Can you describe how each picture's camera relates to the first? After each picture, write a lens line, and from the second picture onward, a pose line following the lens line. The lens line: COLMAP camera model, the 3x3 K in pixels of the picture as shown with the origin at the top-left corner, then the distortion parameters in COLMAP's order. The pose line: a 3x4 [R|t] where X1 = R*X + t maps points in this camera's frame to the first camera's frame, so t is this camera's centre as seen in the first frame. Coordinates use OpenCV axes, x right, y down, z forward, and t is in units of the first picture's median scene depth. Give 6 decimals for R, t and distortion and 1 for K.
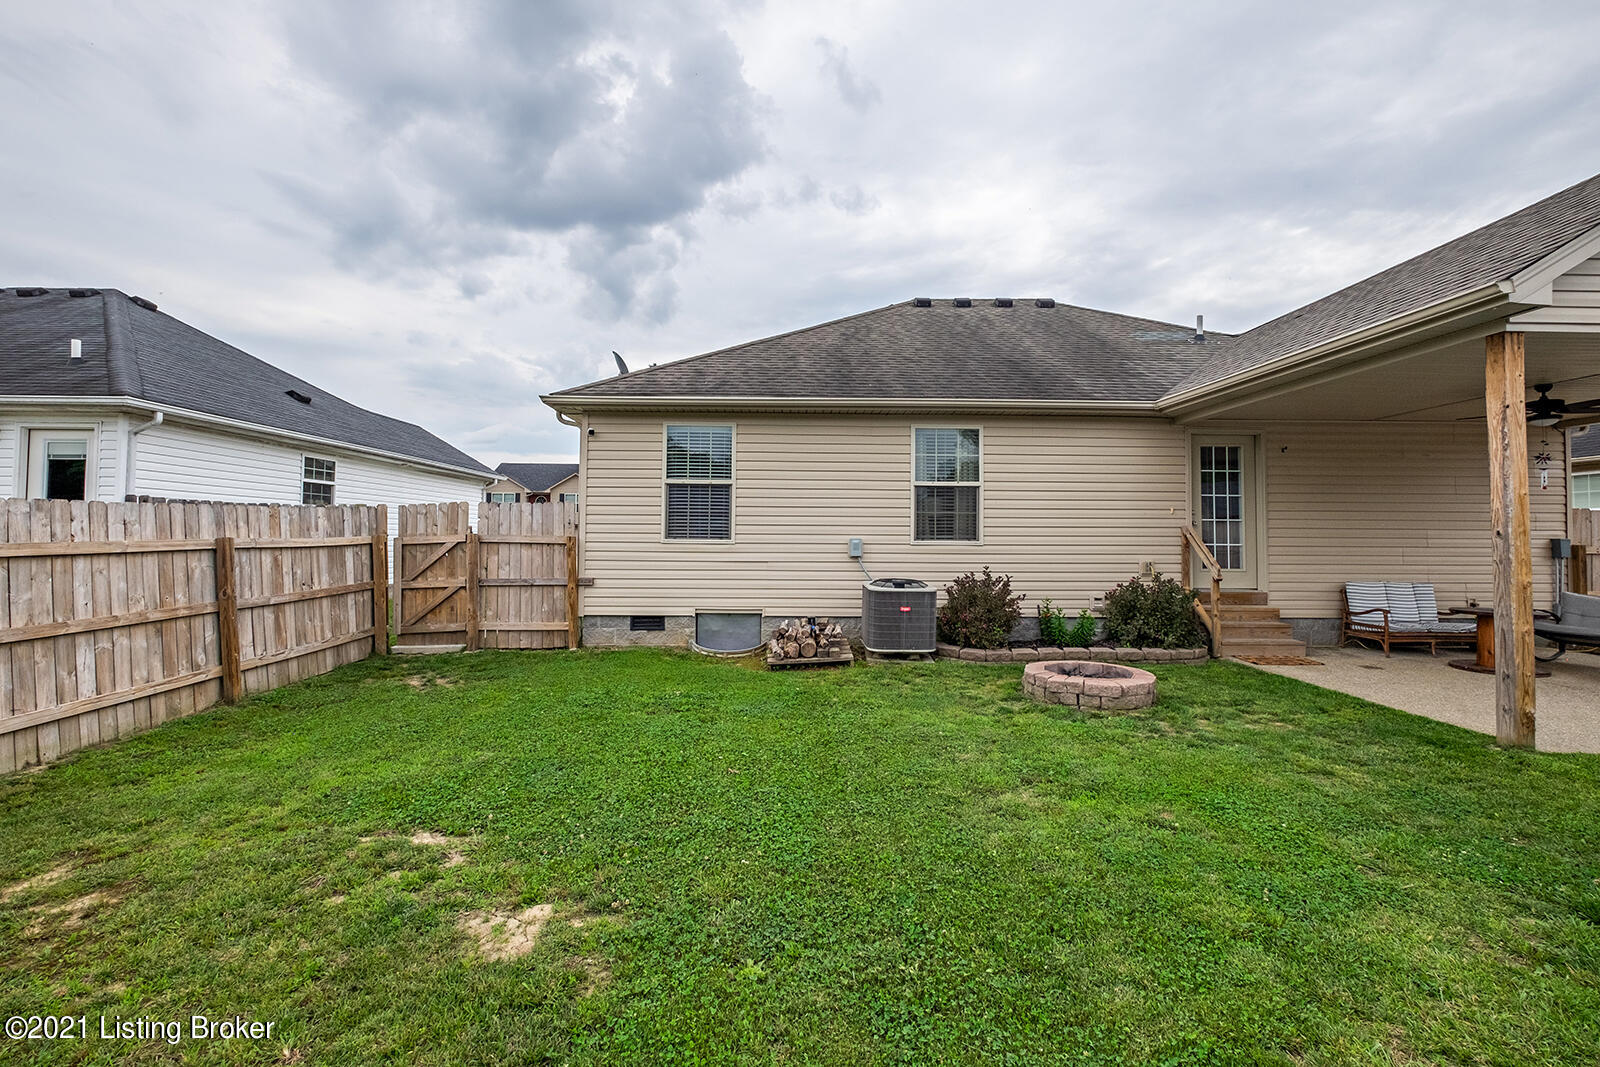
lens RADIAL K [[711.1, 0, 800.3], [0, 711.1, 507.4], [0, 0, 1]] dist [-0.003328, -0.001153]
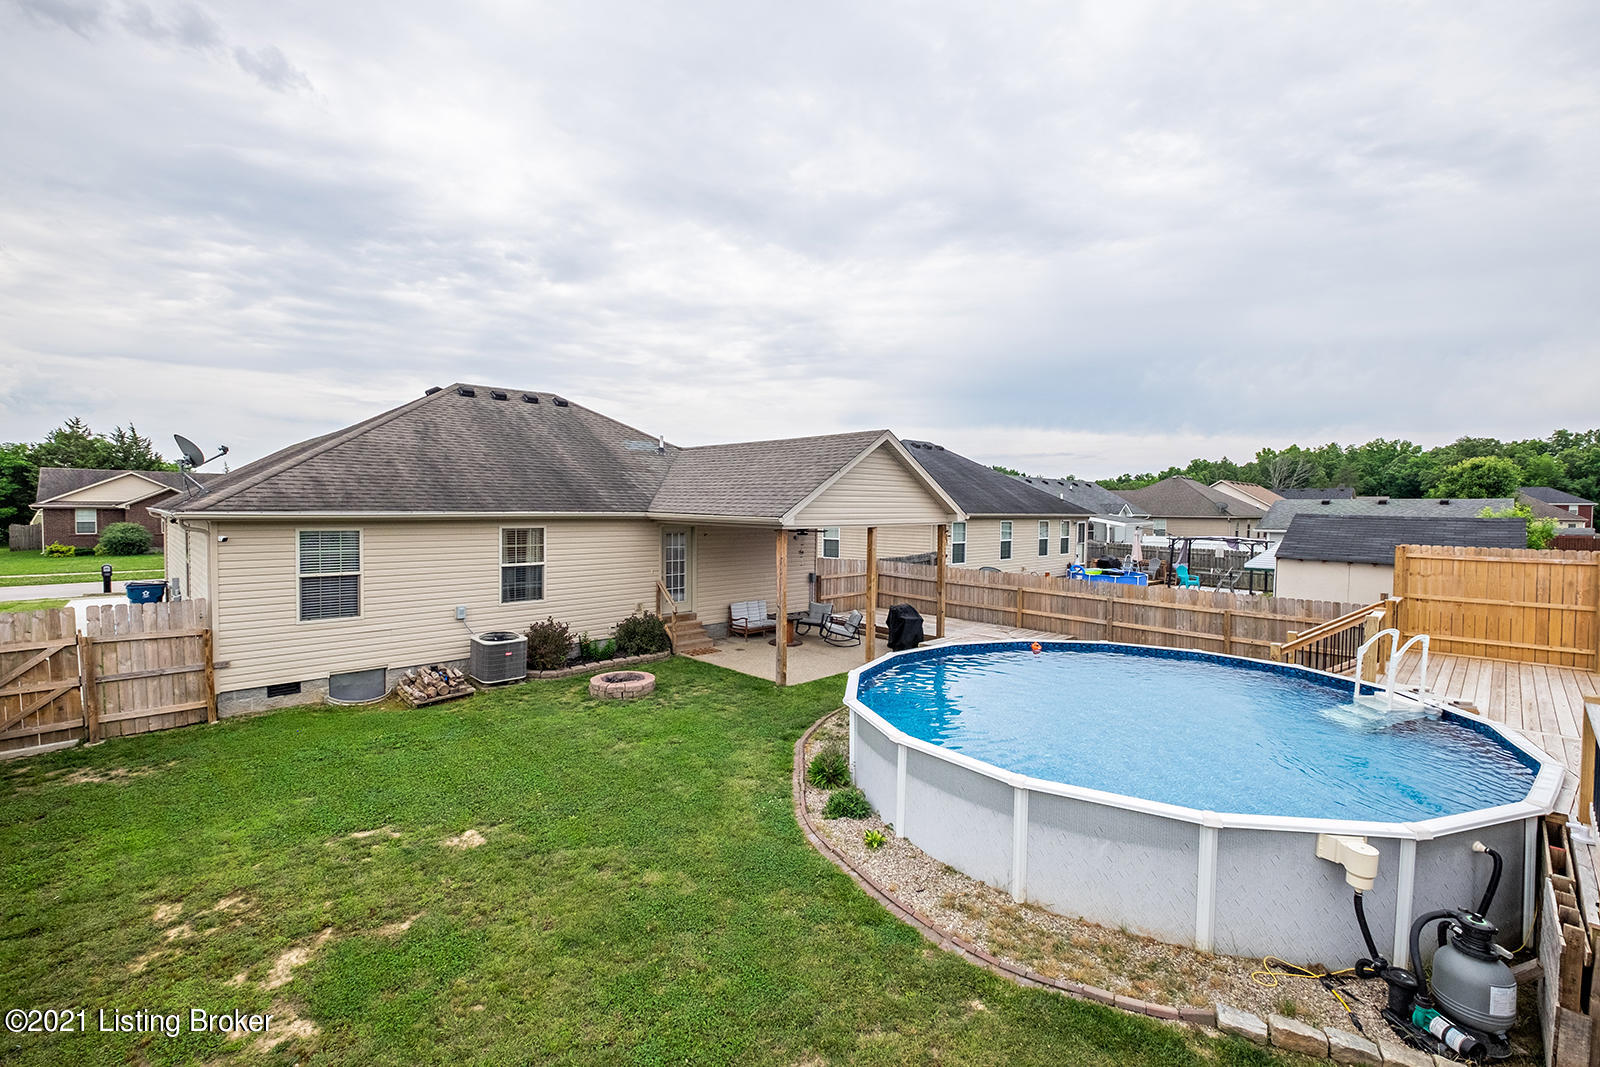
lens RADIAL K [[711.1, 0, 802.0], [0, 711.1, 526.8], [0, 0, 1]] dist [-0.003328, -0.001153]
pose [[0.729197, -0.024925, 0.683850, -0.407642], [-0.030107, 0.997200, 0.068449, -0.241383], [-0.683642, -0.070501, 0.726405, -0.522832]]
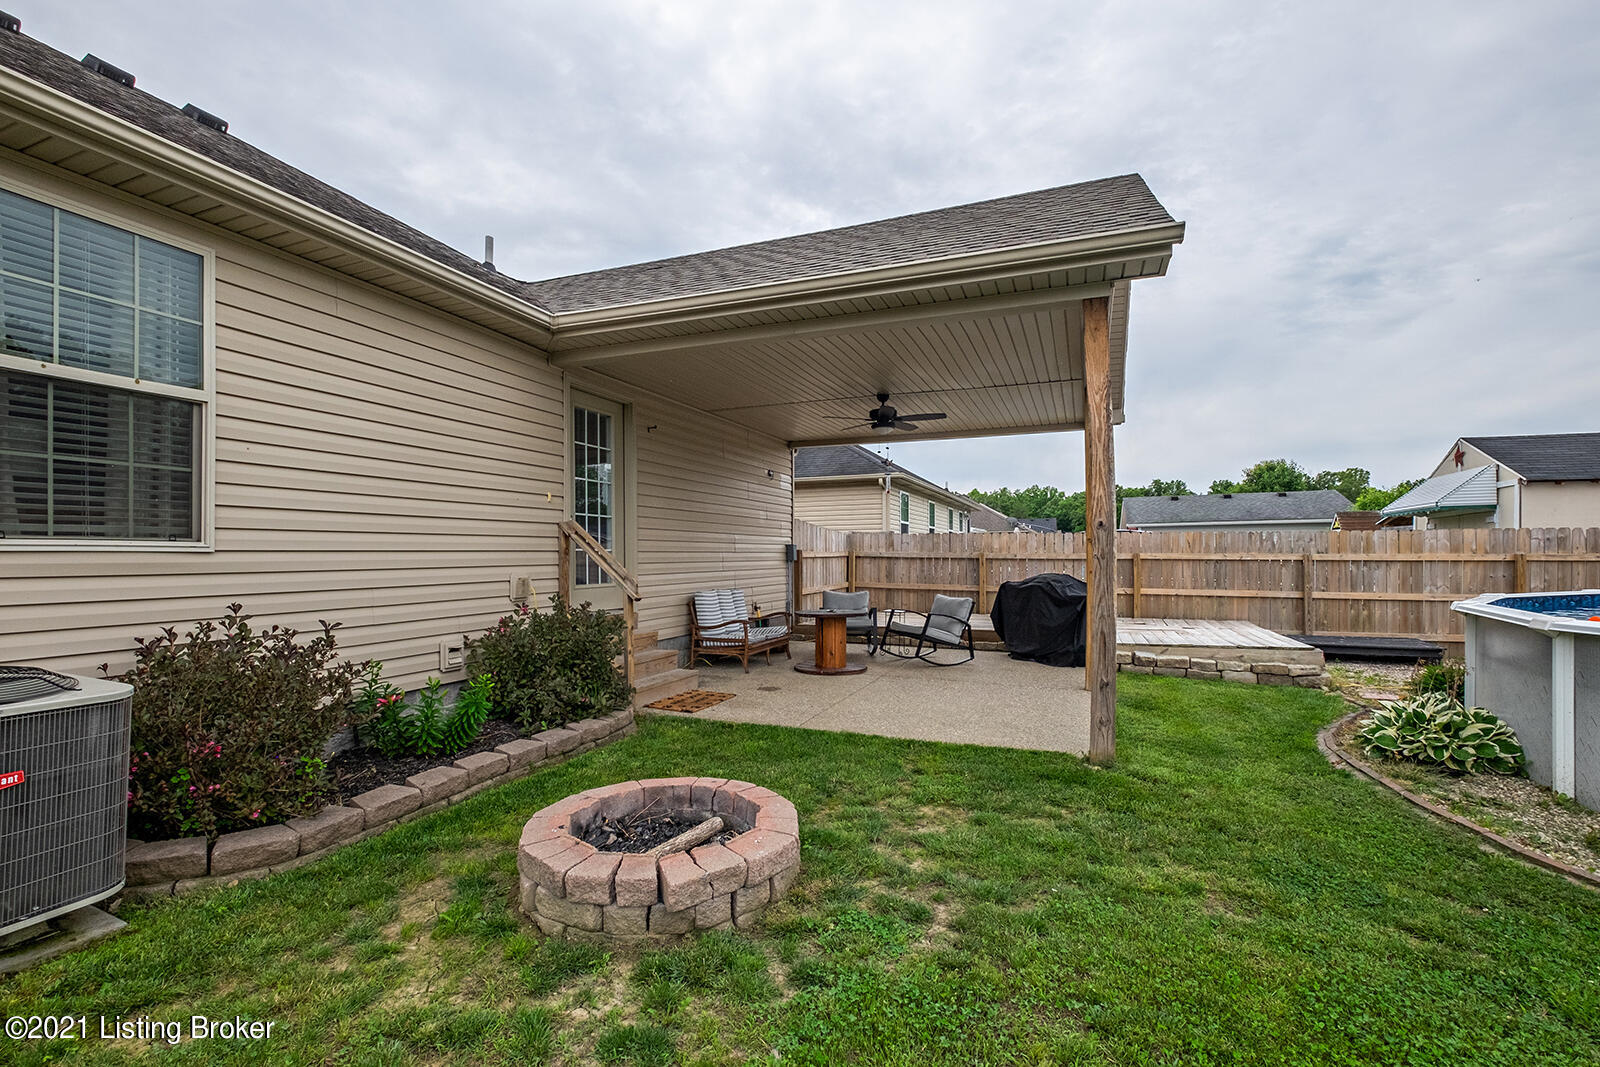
lens RADIAL K [[711.1, 0, 798.6], [0, 711.1, 555.0], [0, 0, 1]] dist [-0.003328, -0.001153]
pose [[0.378037, -0.007545, 0.925760, 0.013017], [-0.030663, 0.999316, 0.020666, 0.037308], [-0.925283, -0.036199, 0.377547, 0.557181]]
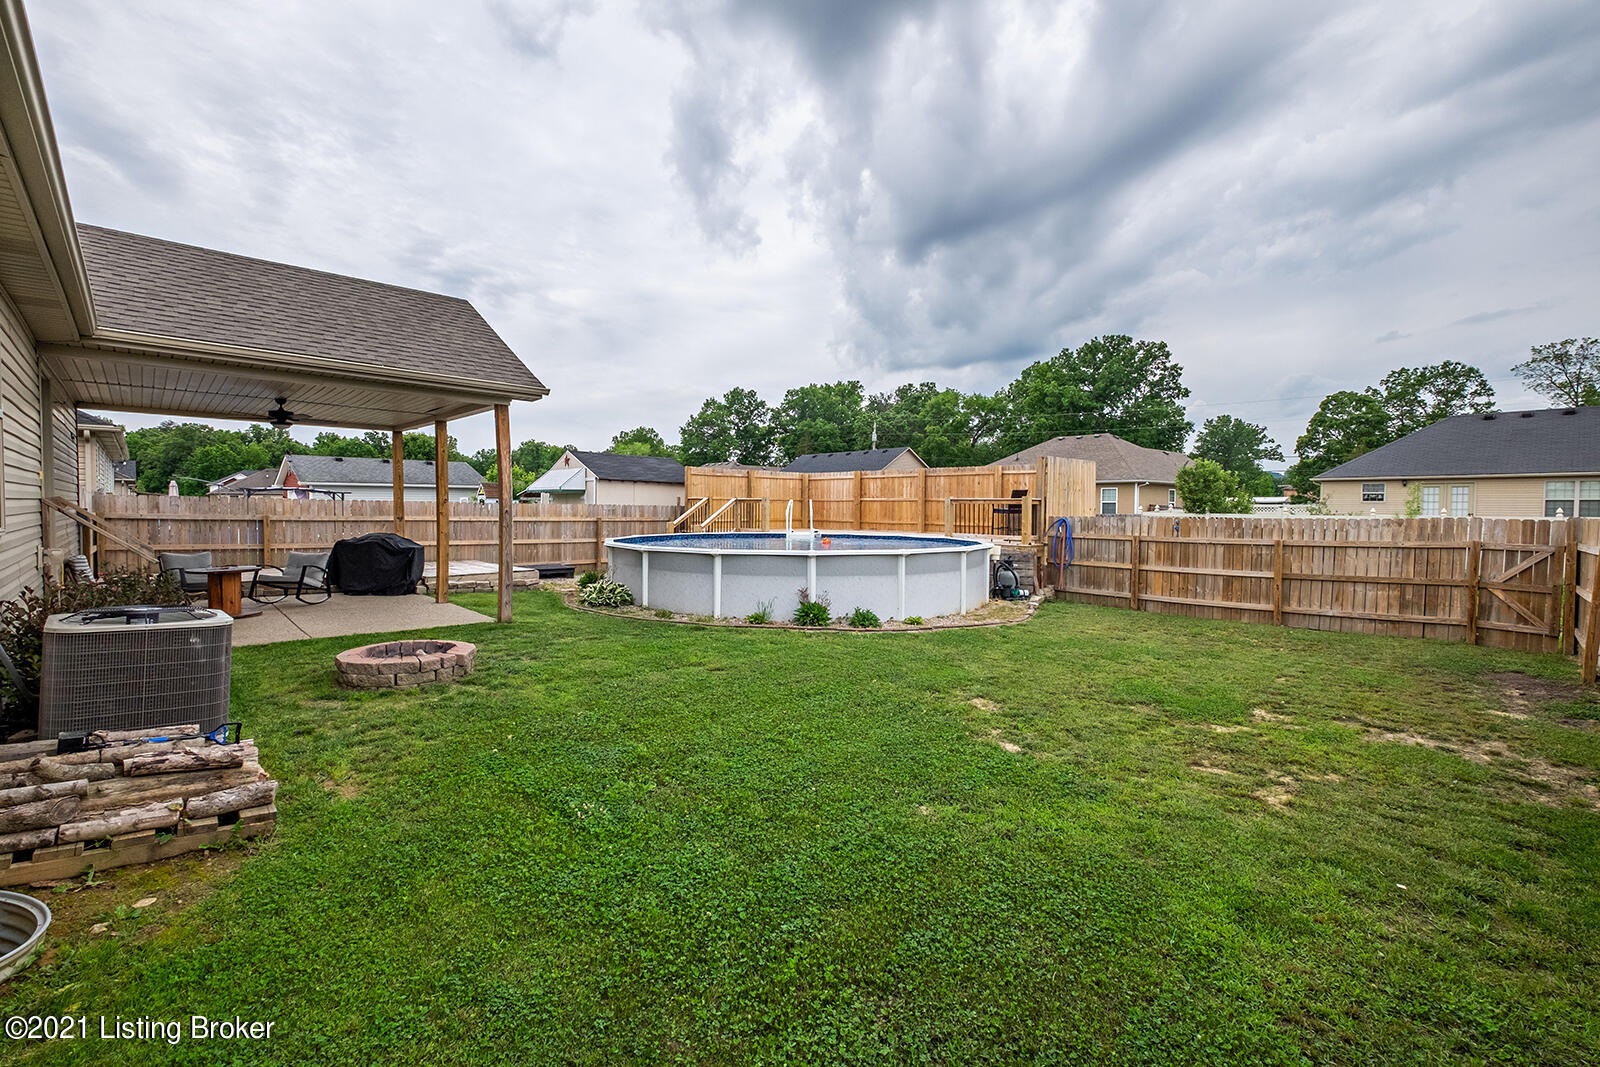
lens RADIAL K [[711.1, 0, 810.3], [0, 711.1, 531.5], [0, 0, 1]] dist [-0.003328, -0.001153]
pose [[-0.694622, -0.034392, 0.718552, -0.521857], [-0.041318, 0.999115, 0.007879, 0.023931], [-0.718187, -0.024216, -0.695429, 0.956895]]
